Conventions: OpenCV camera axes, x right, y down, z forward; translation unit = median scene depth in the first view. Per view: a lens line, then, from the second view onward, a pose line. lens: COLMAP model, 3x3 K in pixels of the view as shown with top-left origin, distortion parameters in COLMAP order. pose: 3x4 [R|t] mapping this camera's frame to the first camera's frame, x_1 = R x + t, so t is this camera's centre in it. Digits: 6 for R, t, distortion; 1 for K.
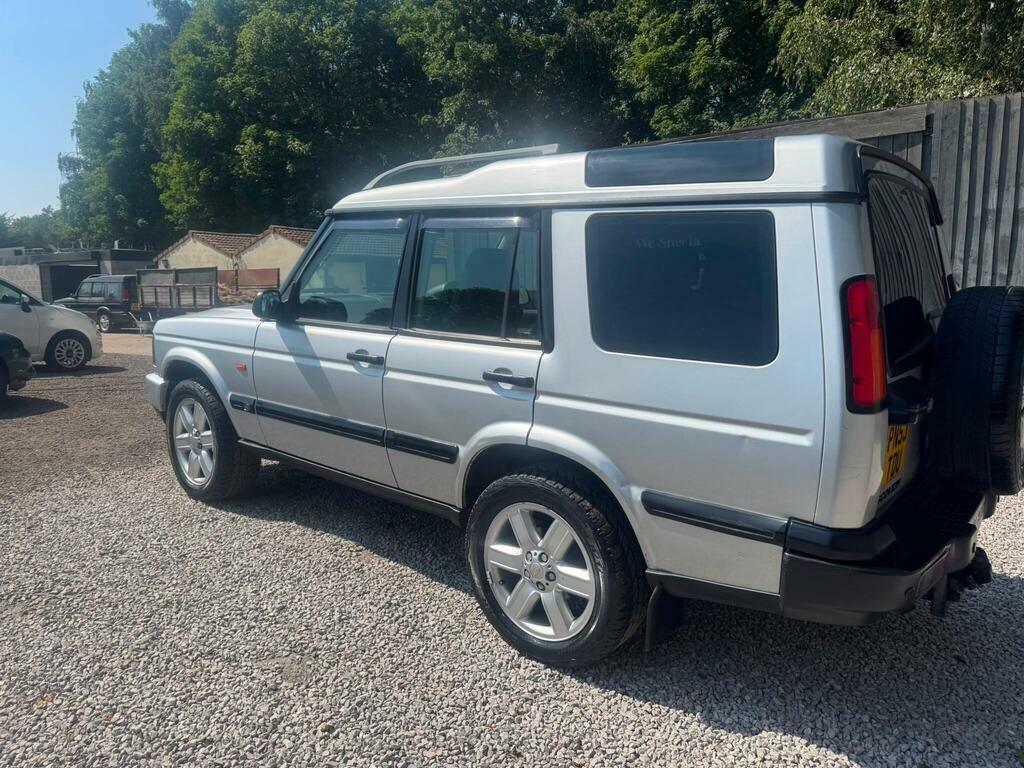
lens RADIAL K [[725.7, 0, 508.3], [0, 725.7, 378.6], [0, 0, 1]] dist [0.022243, -0.024081]
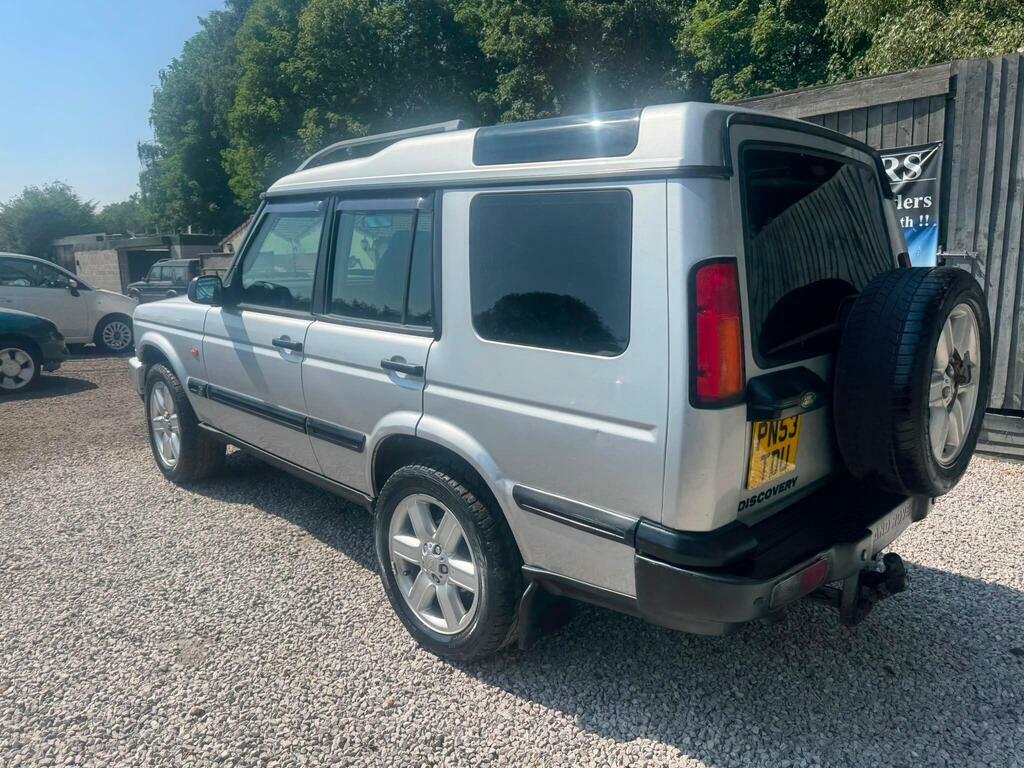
lens RADIAL K [[725.7, 0, 506.3], [0, 725.7, 390.1], [0, 0, 1]] dist [0.022243, -0.024081]
pose [[0.995115, 0.007981, -0.098401, 0.199757], [-0.003862, 0.999111, 0.041970, -0.008362], [0.098648, -0.041385, 0.994261, 0.038513]]
